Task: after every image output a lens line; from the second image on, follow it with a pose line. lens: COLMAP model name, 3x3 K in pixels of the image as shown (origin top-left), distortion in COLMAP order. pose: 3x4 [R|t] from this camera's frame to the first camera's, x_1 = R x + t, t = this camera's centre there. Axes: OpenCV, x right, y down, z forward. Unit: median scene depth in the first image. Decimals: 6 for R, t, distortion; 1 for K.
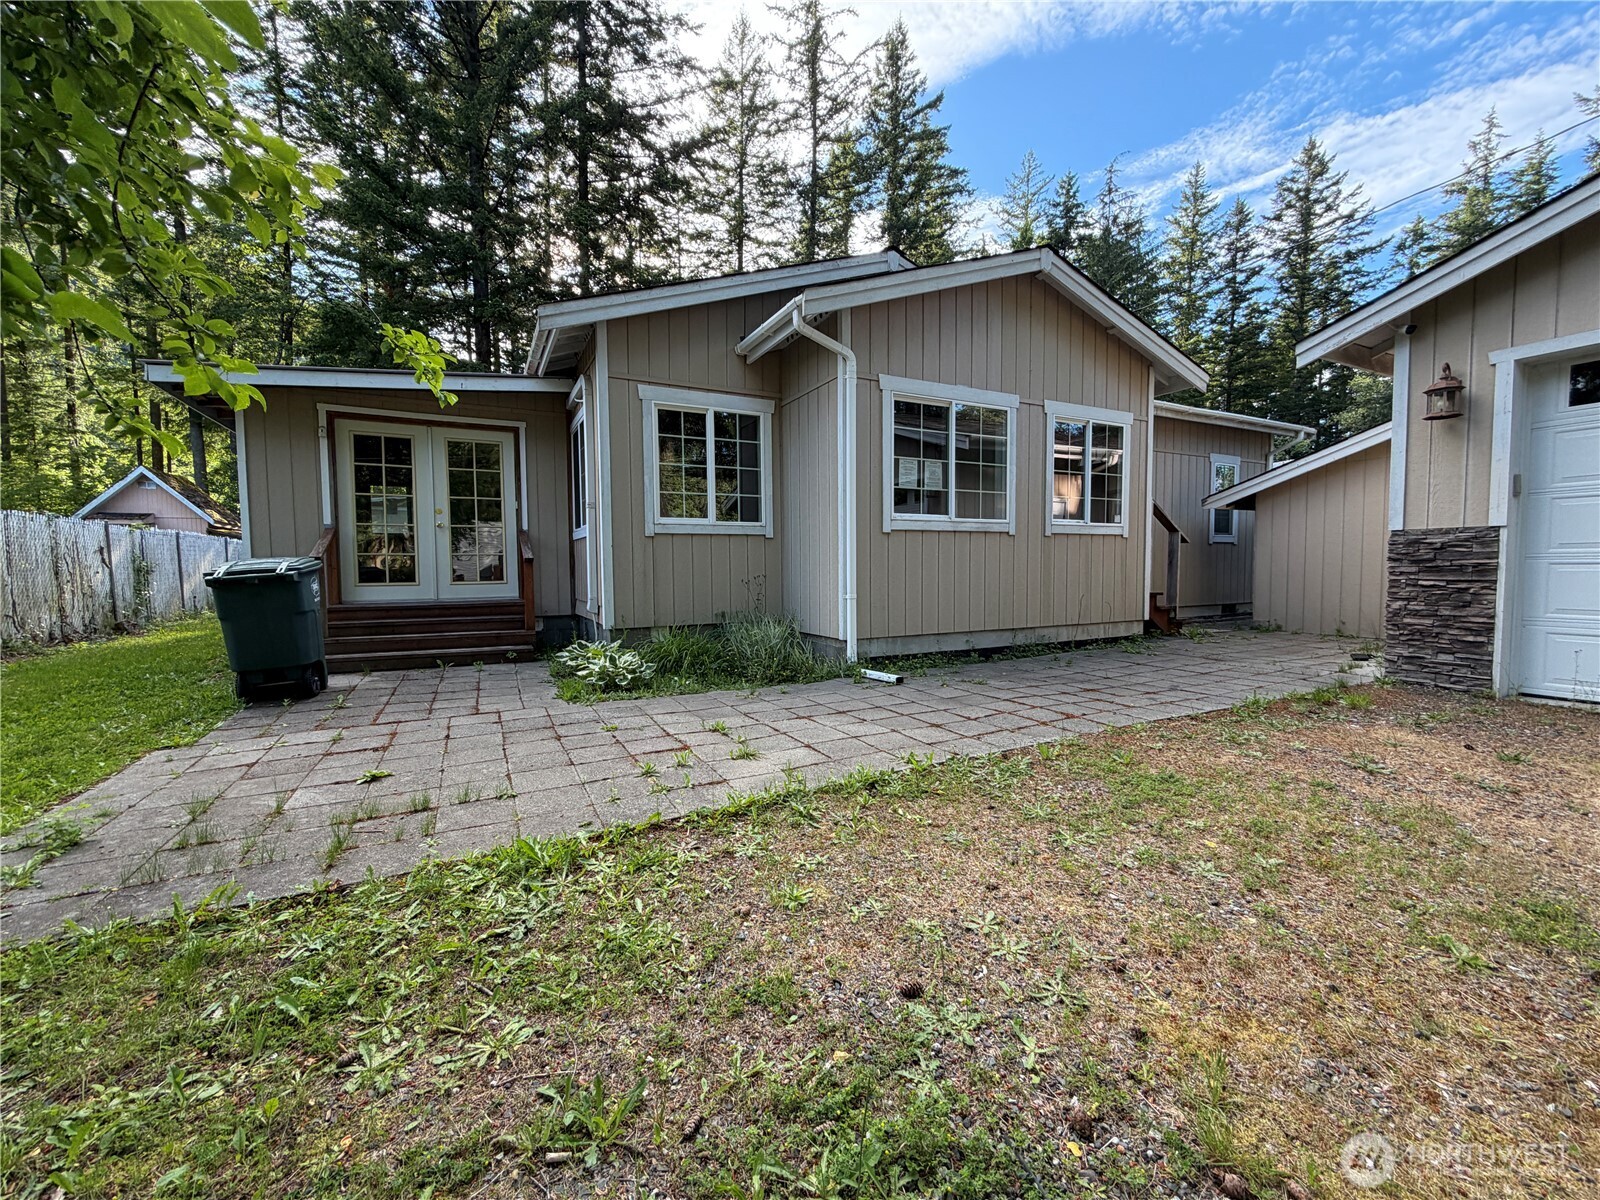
lens RADIAL K [[640.5, 0, 796.3], [0, 640.5, 600.6], [0, 0, 1]] dist [-0.000531, 0.000648]
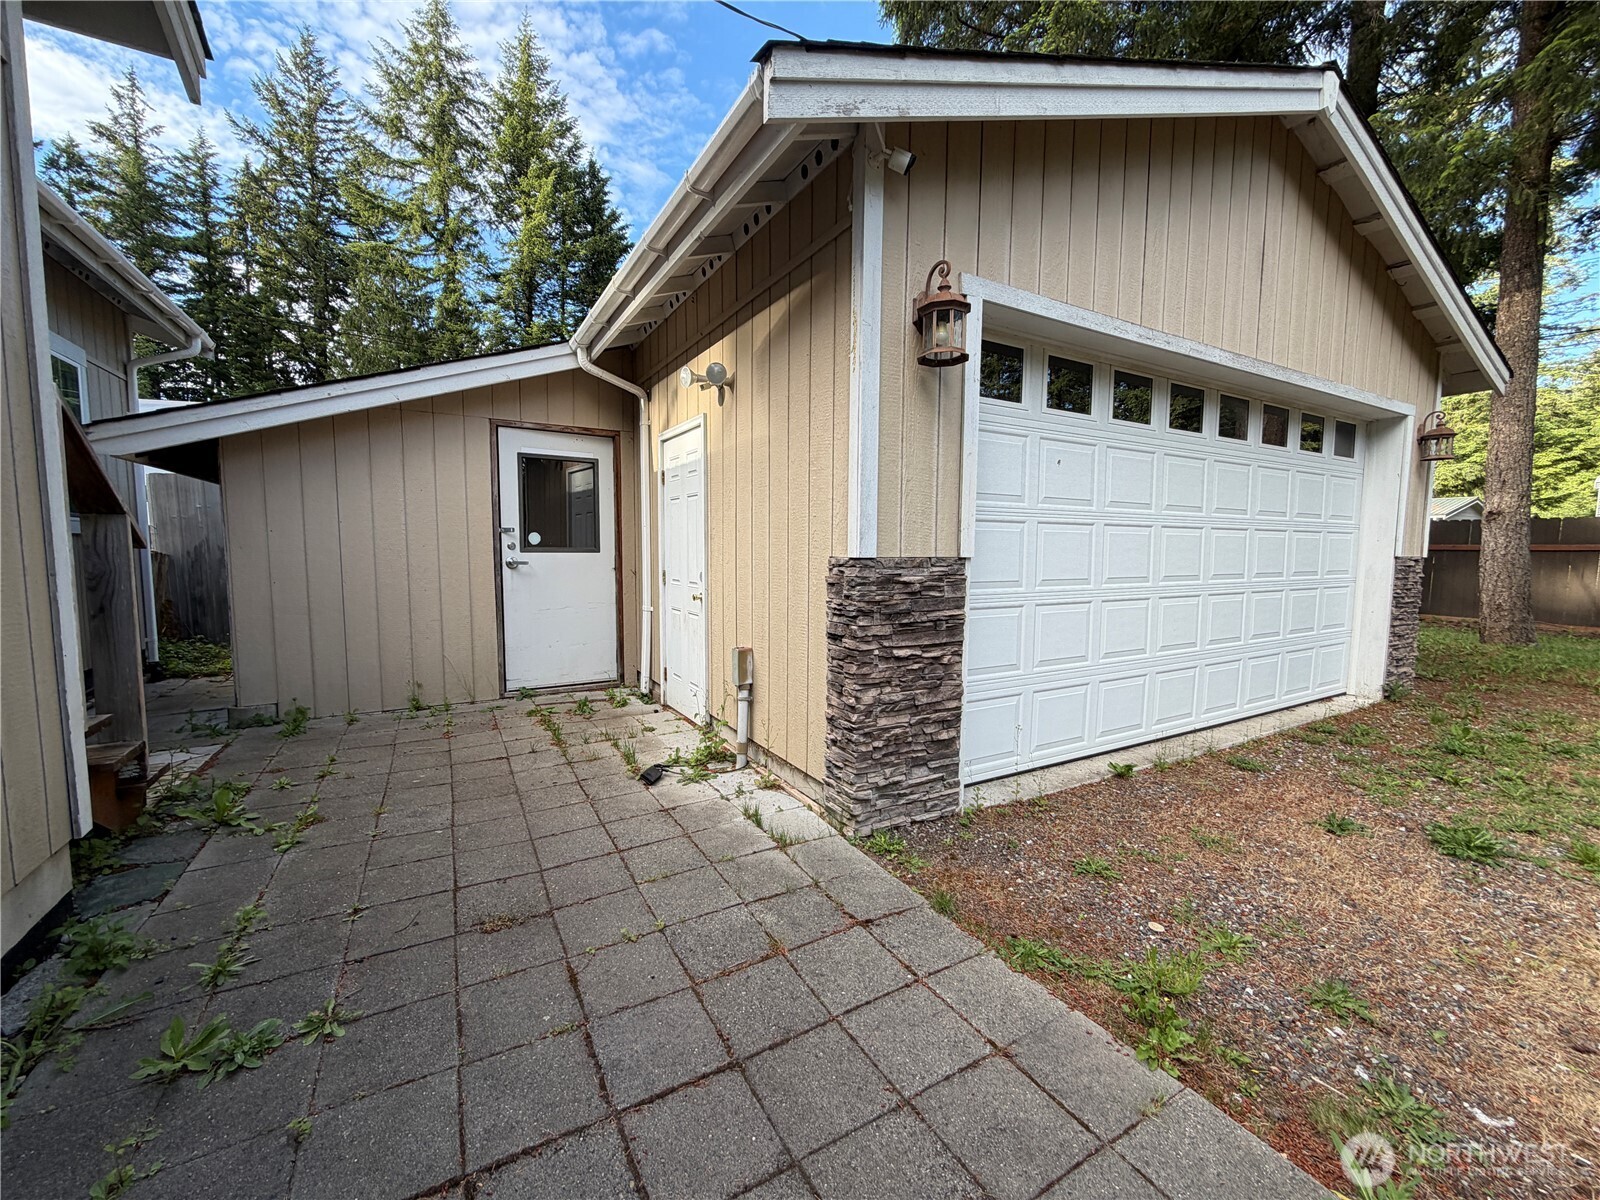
lens RADIAL K [[640.5, 0, 795.8], [0, 640.5, 598.5], [0, 0, 1]] dist [-0.000531, 0.000648]
pose [[-0.039662, -0.074334, 0.996444, 0.257653], [0.045667, 0.996052, 0.076122, -0.074200], [-0.998169, 0.048523, -0.036111, 0.672173]]
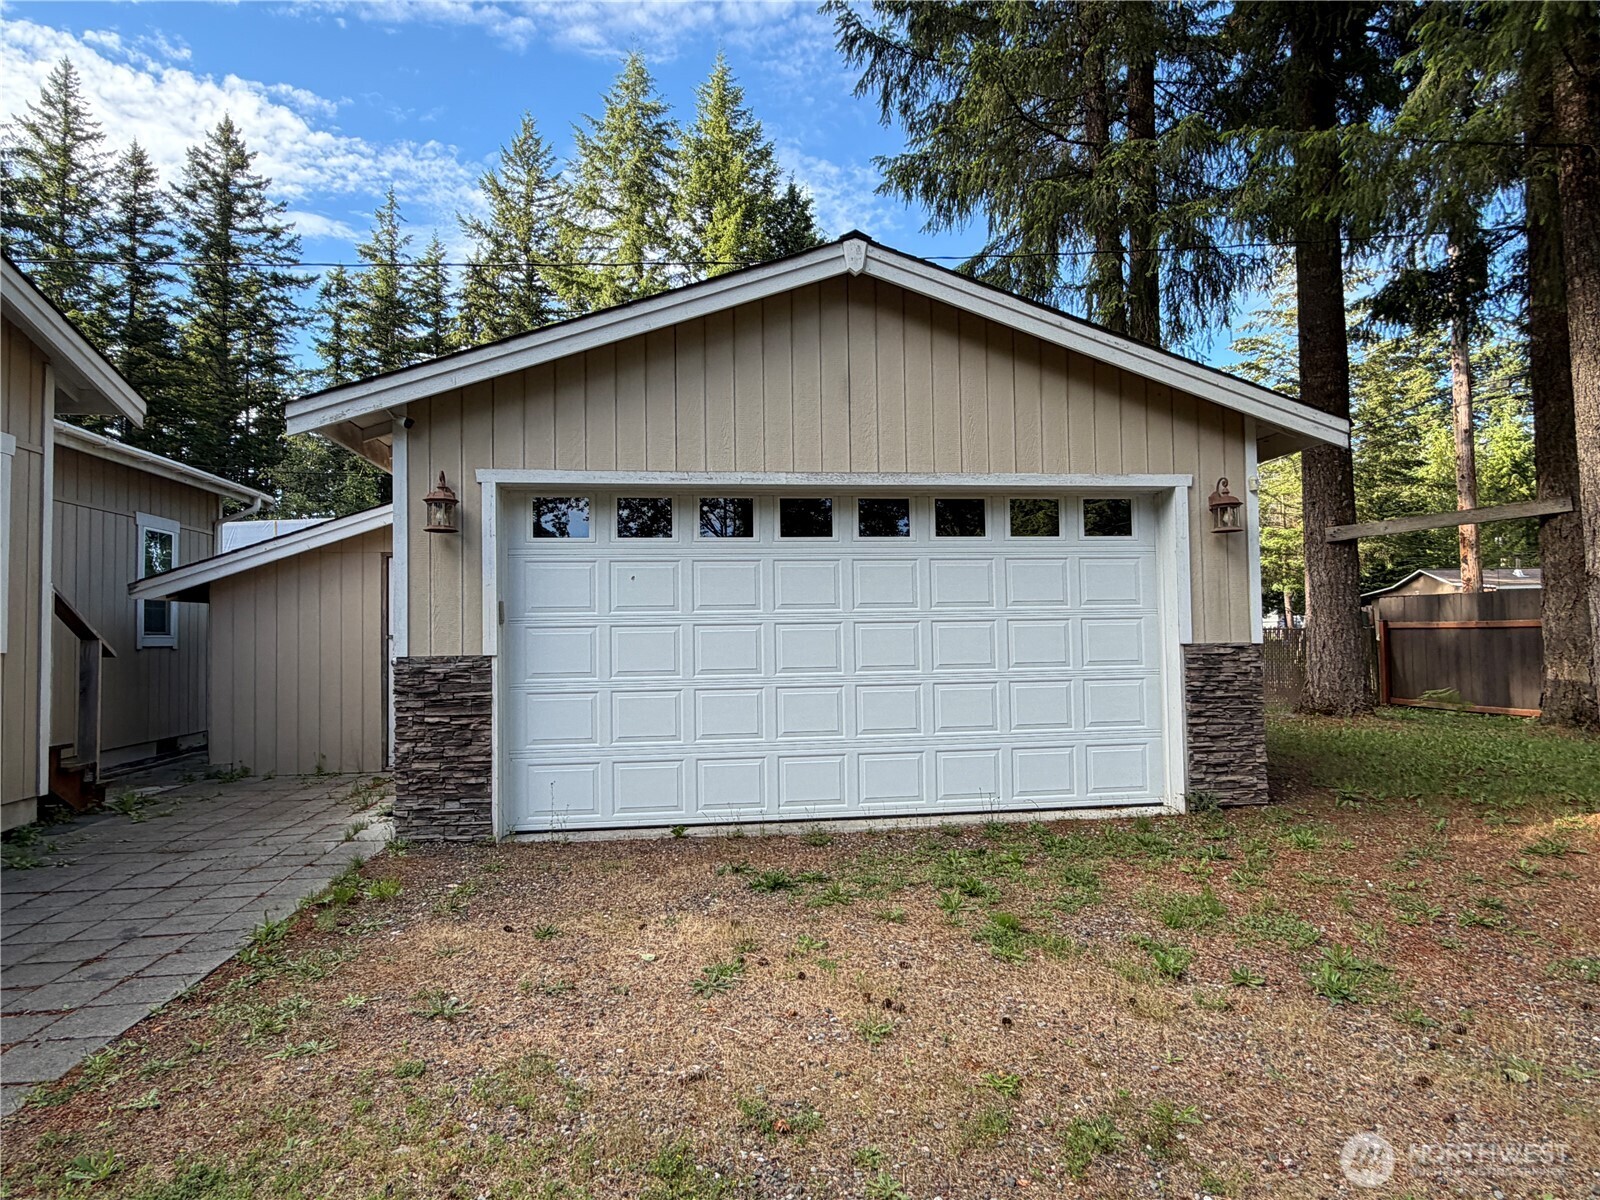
lens RADIAL K [[910.1, 0, 793.0], [0, 910.1, 602.1], [0, 0, 1]] dist [-0.001406, -0.000183]
pose [[0.338519, 0.037891, 0.940196, 0.002040], [0.062936, 0.996040, -0.062801, -0.046775], [-0.938853, 0.080432, 0.334793, 0.079993]]
